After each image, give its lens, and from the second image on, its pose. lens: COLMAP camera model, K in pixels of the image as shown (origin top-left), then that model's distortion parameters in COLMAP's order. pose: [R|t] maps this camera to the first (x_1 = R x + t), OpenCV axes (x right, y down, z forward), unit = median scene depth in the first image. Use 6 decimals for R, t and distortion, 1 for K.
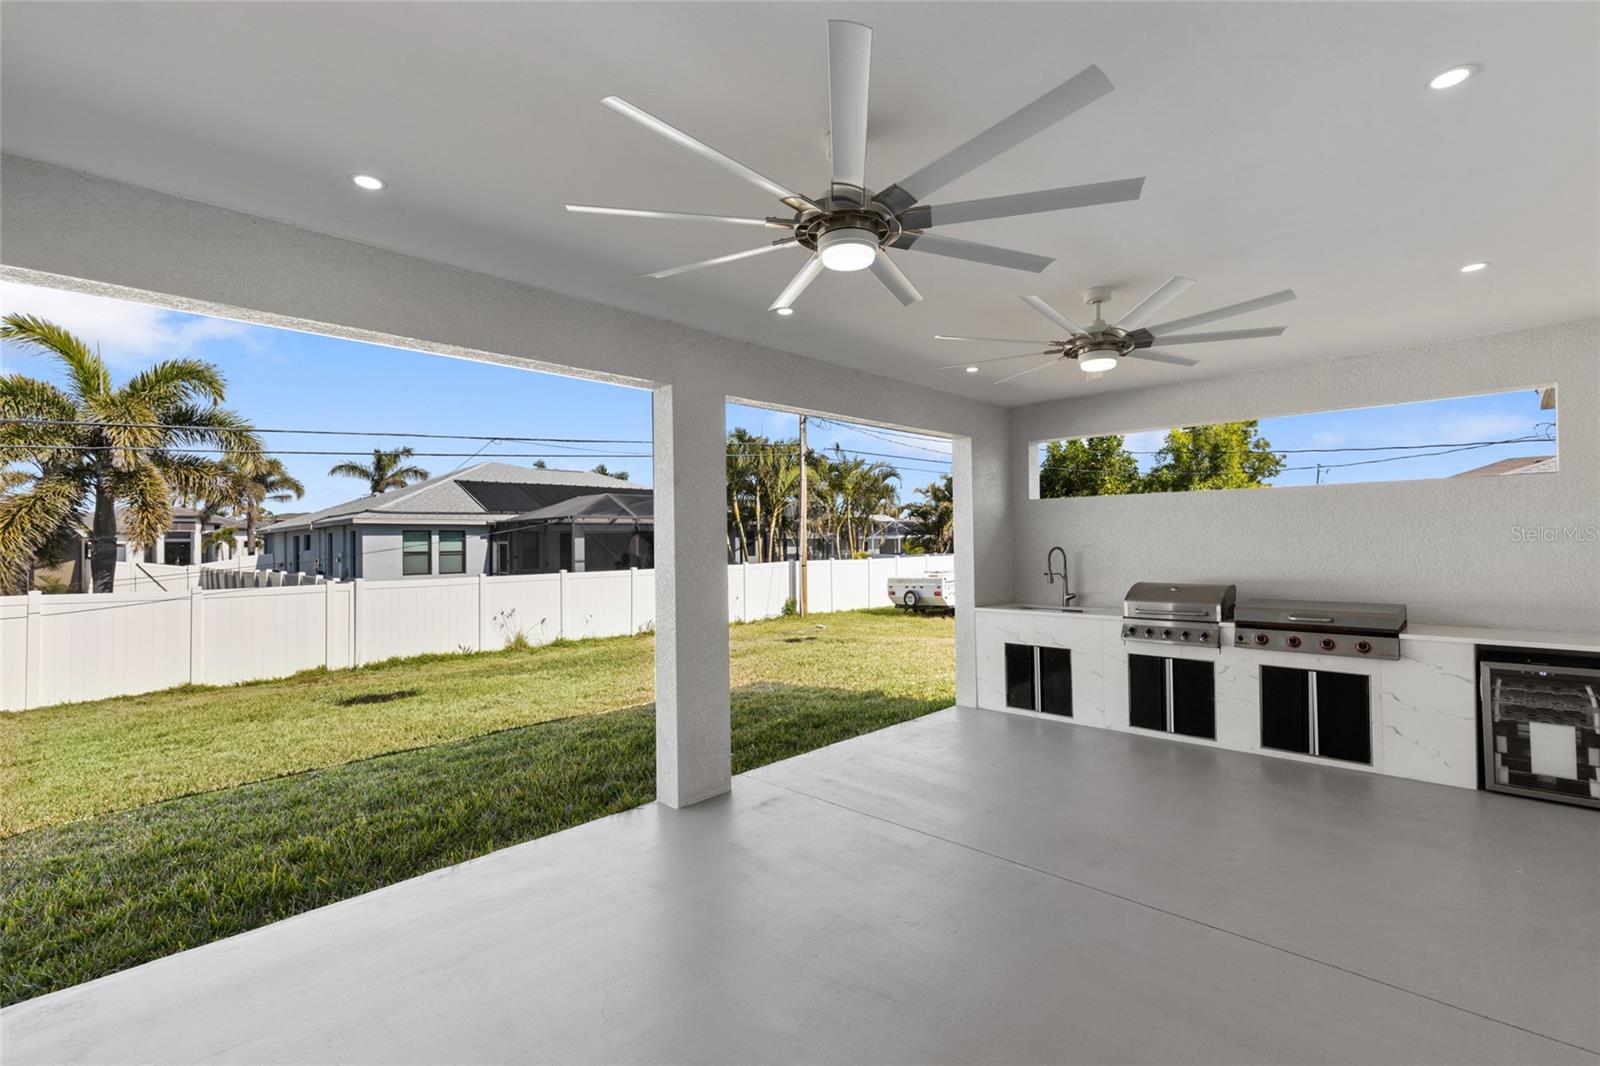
lens RADIAL K [[718.9, 0, 801.0], [0, 718.9, 552.4], [0, 0, 1]] dist [0.001763, -0.000069]
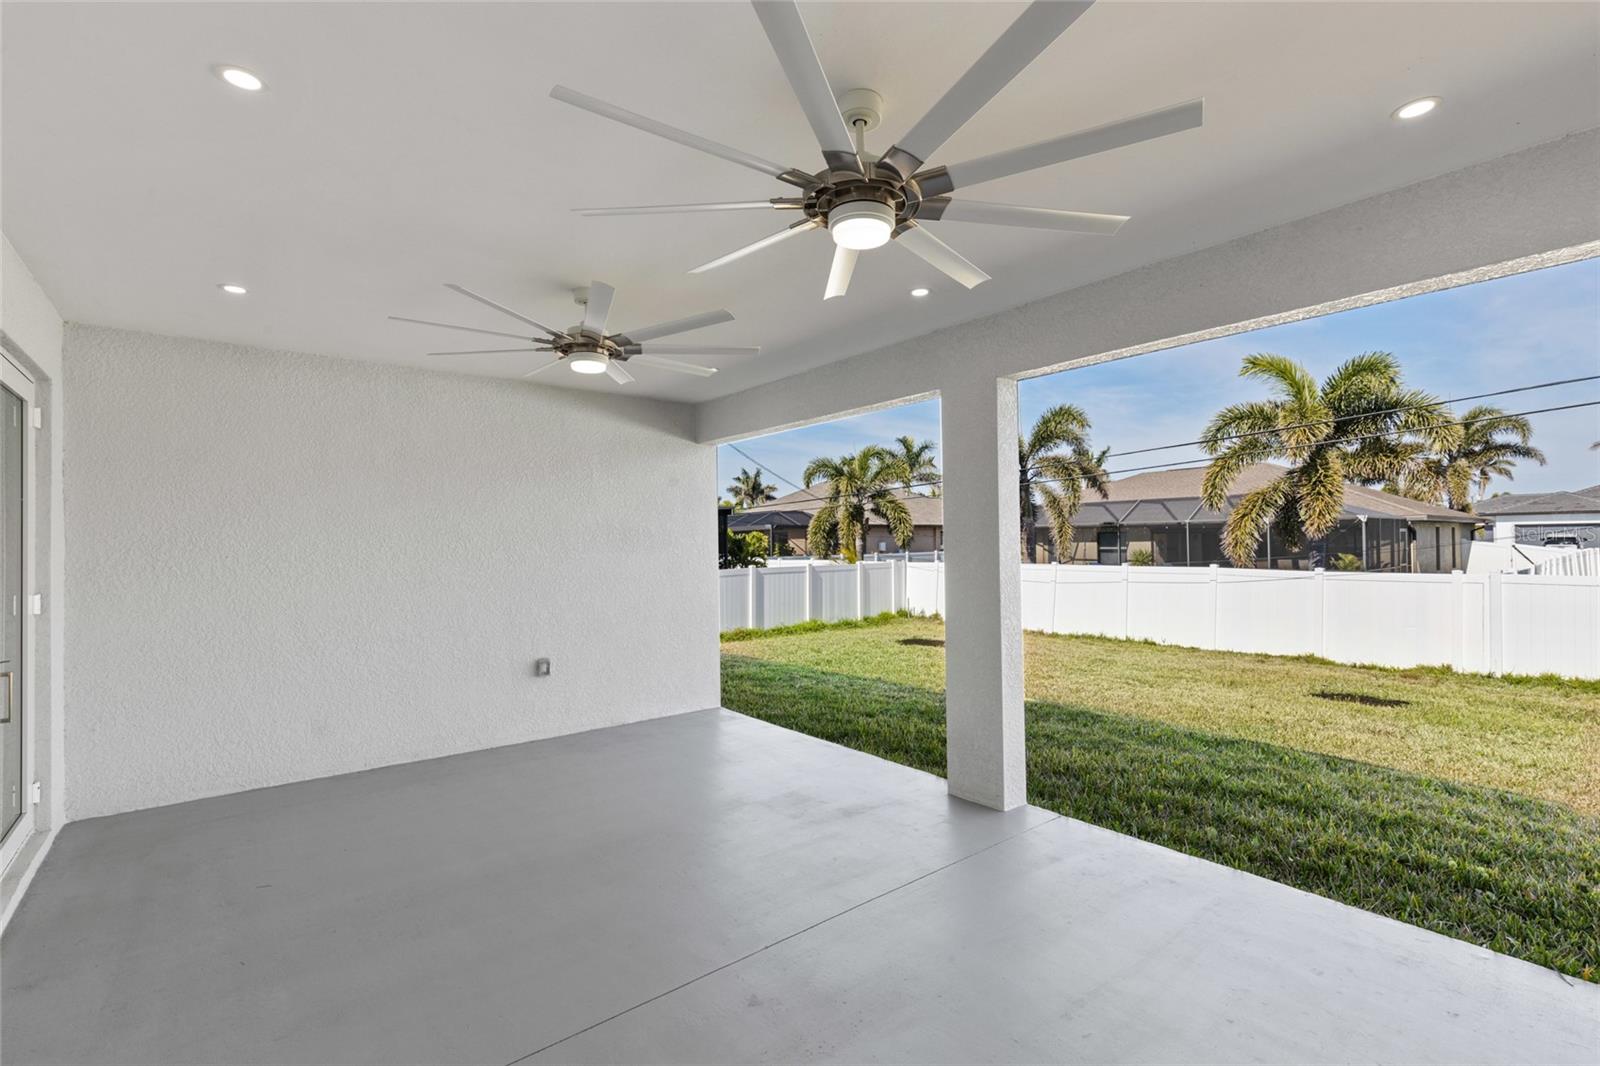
lens RADIAL K [[718.9, 0, 801.0], [0, 718.9, 552.4], [0, 0, 1]] dist [0.001763, -0.000069]
pose [[-0.126159, 0.030819, -0.991531, 0.692454], [0.001761, 0.999523, 0.030844, -0.021102], [0.992008, 0.002145, -0.126153, 0.718796]]
